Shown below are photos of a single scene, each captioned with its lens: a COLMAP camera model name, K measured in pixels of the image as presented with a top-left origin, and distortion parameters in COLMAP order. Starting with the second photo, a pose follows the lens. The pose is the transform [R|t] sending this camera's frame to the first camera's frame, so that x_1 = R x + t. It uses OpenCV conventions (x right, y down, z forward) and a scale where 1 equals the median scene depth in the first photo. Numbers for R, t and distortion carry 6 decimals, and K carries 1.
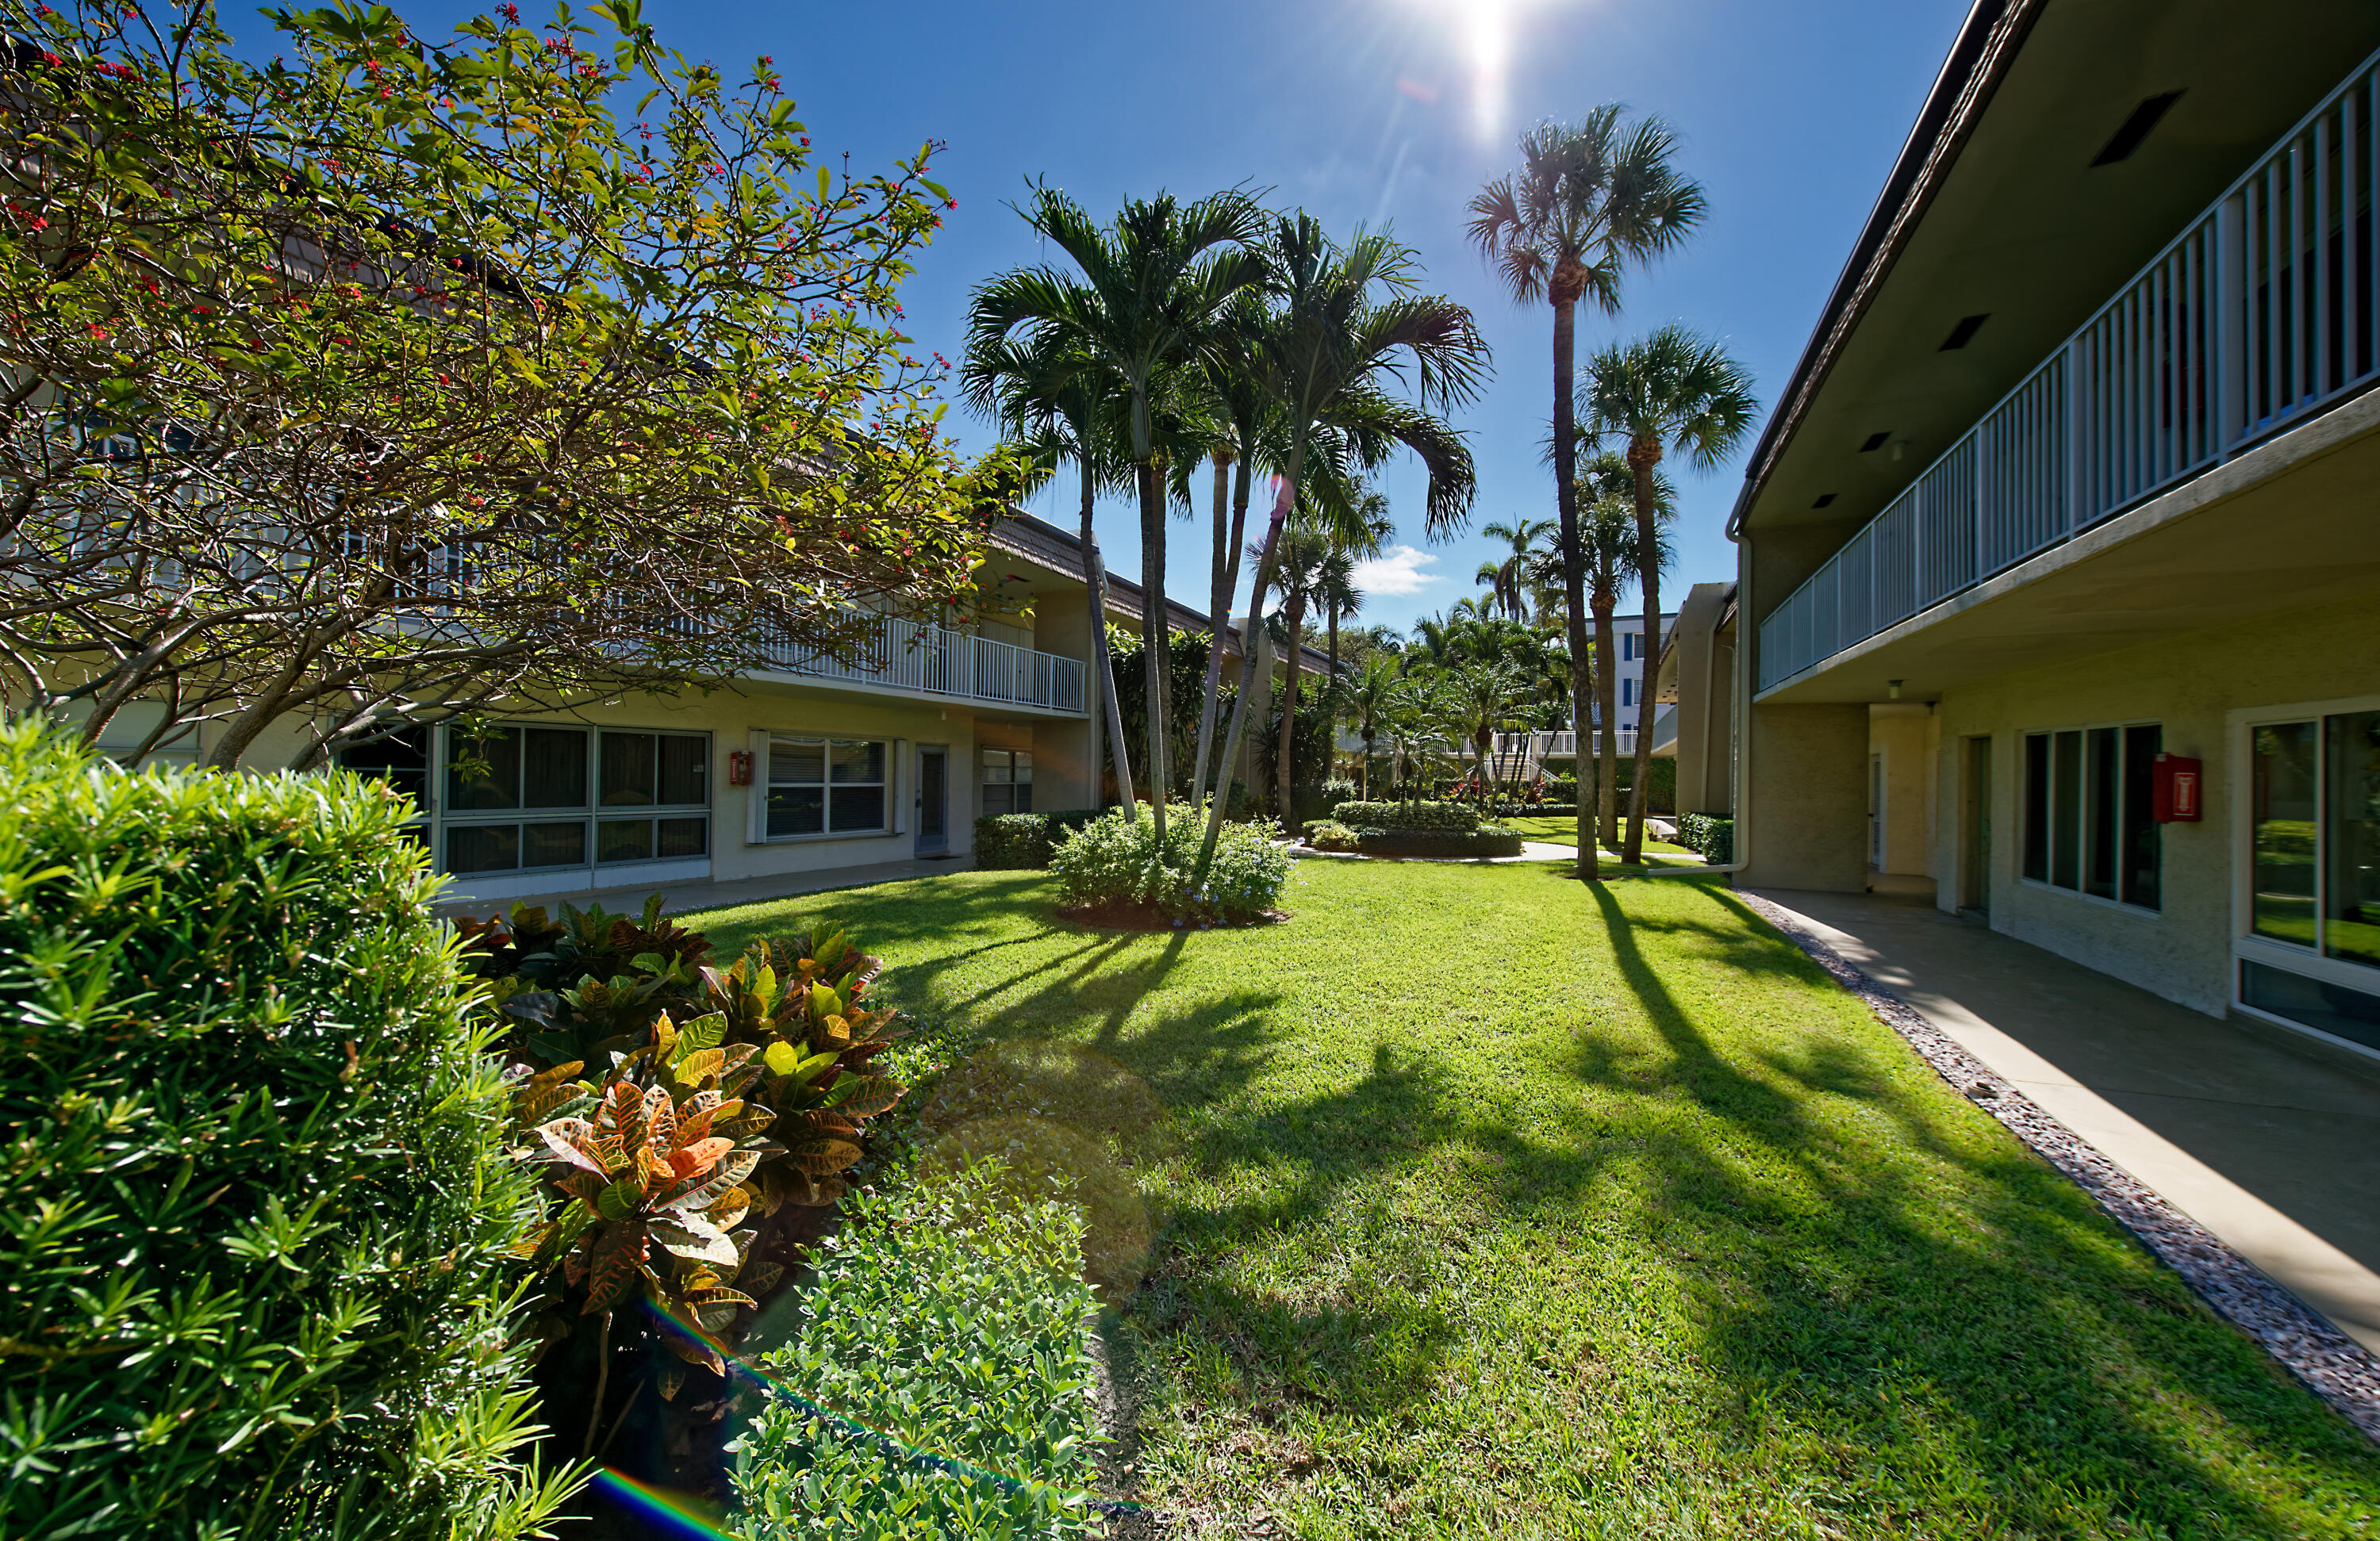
lens RADIAL K [[897.6, 0, 1183.9], [0, 897.6, 770.9], [0, 0, 1]] dist [0.011240, -0.001158]
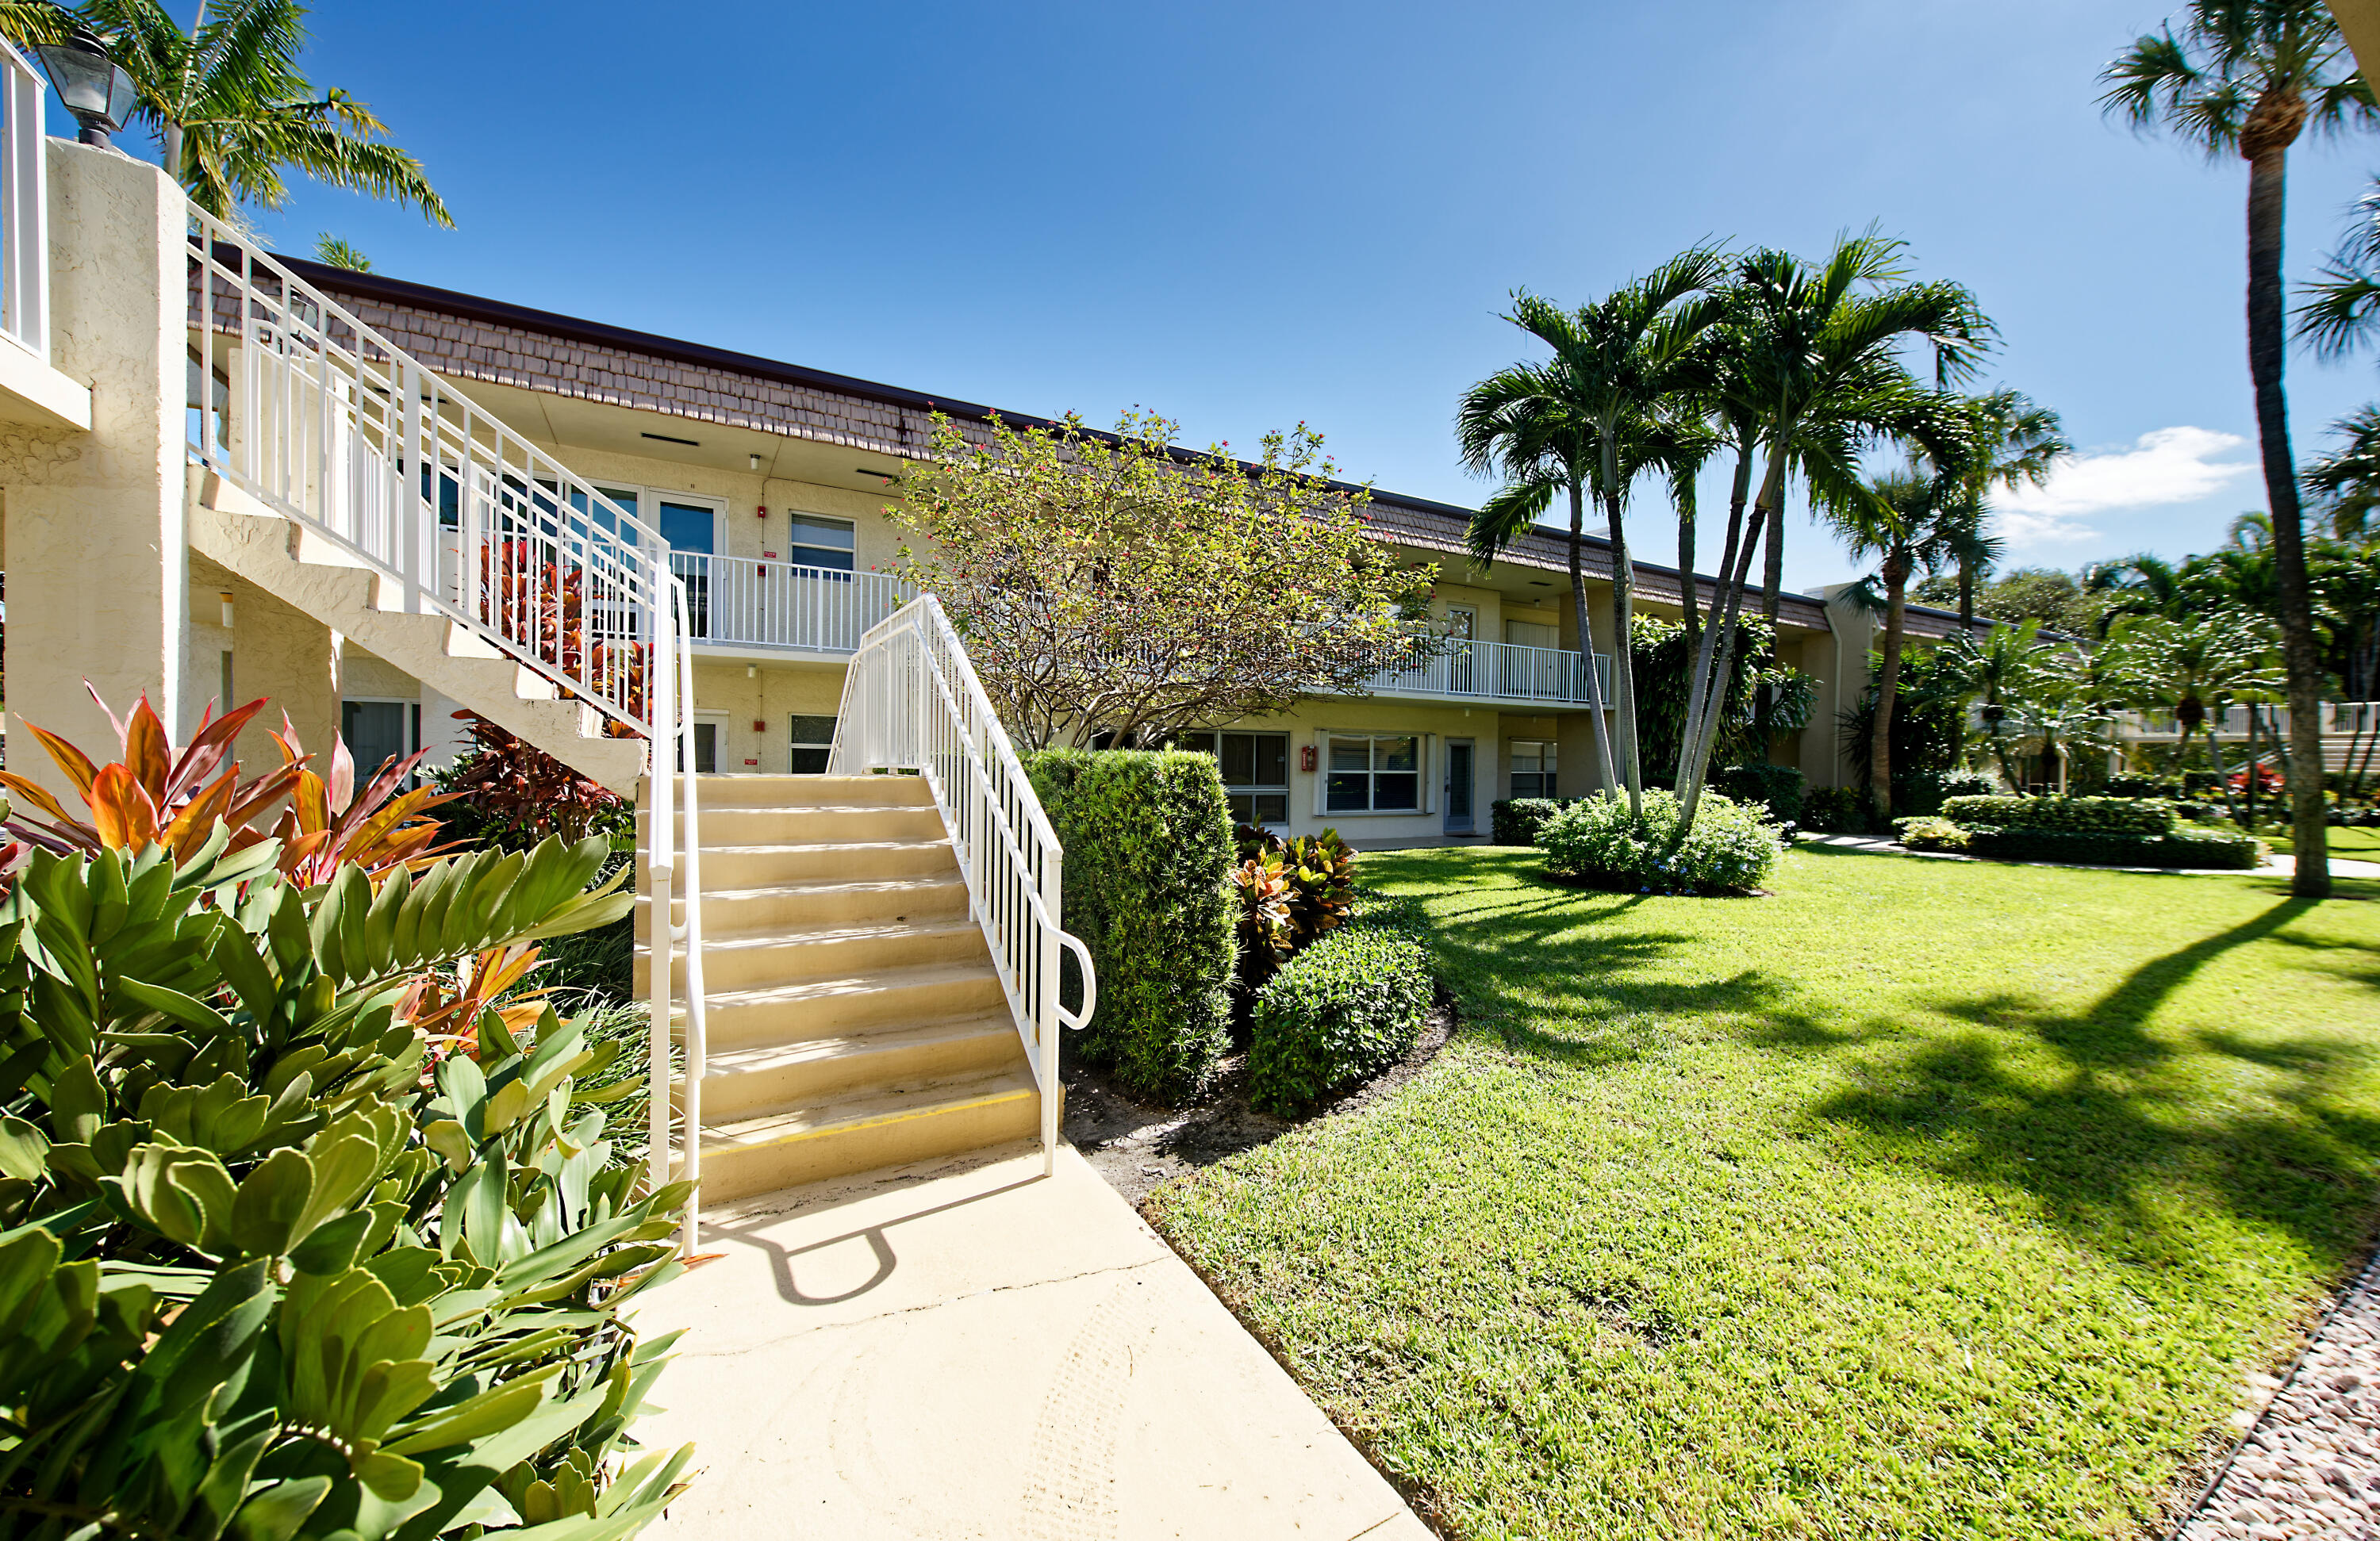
lens RADIAL K [[897.6, 0, 1186.0], [0, 897.6, 773.4], [0, 0, 1]] dist [0.011240, -0.001158]
pose [[0.823513, 0.003316, -0.567288, 0.149526], [0.002948, 0.999944, 0.010125, 0.006301], [0.567290, -0.010011, 0.823457, -0.264334]]
